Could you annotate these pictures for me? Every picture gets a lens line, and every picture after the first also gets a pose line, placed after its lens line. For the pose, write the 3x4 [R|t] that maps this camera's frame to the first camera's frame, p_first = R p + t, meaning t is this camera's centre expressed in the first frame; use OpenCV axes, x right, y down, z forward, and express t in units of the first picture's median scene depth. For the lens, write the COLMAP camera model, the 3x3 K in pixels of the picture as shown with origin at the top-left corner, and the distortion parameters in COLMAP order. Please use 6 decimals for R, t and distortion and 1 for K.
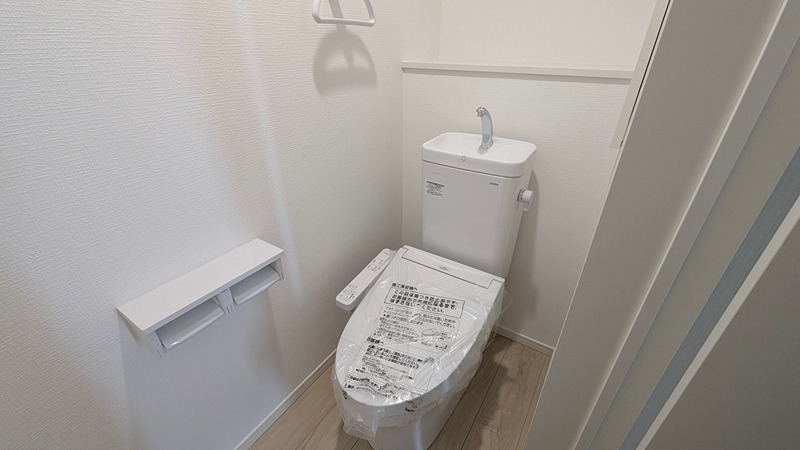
lens RADIAL K [[330.9, 0, 403.3], [0, 330.9, 228.4], [0, 0, 1]] dist [0.001532, -0.000048]
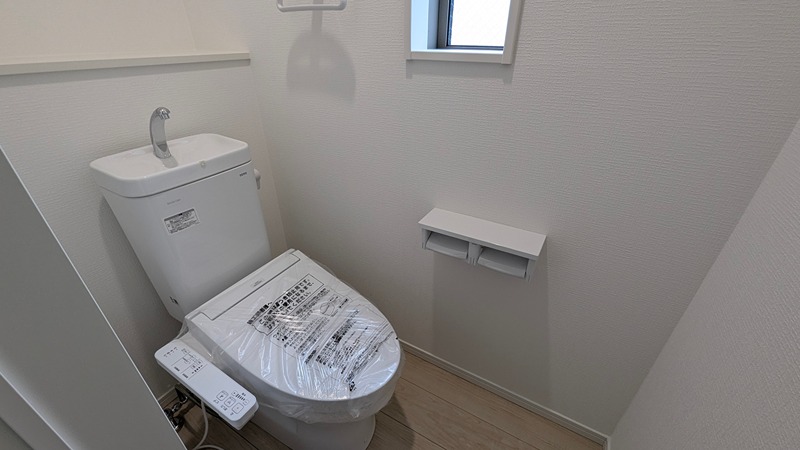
lens RADIAL K [[330.9, 0, 403.3], [0, 330.9, 228.4], [0, 0, 1]] dist [0.001532, -0.000048]
pose [[-0.094885, -0.510268, 0.854765, -0.635205], [0.469492, 0.734212, 0.490418, -0.249374], [-0.877824, 0.447839, 0.169901, 0.442054]]
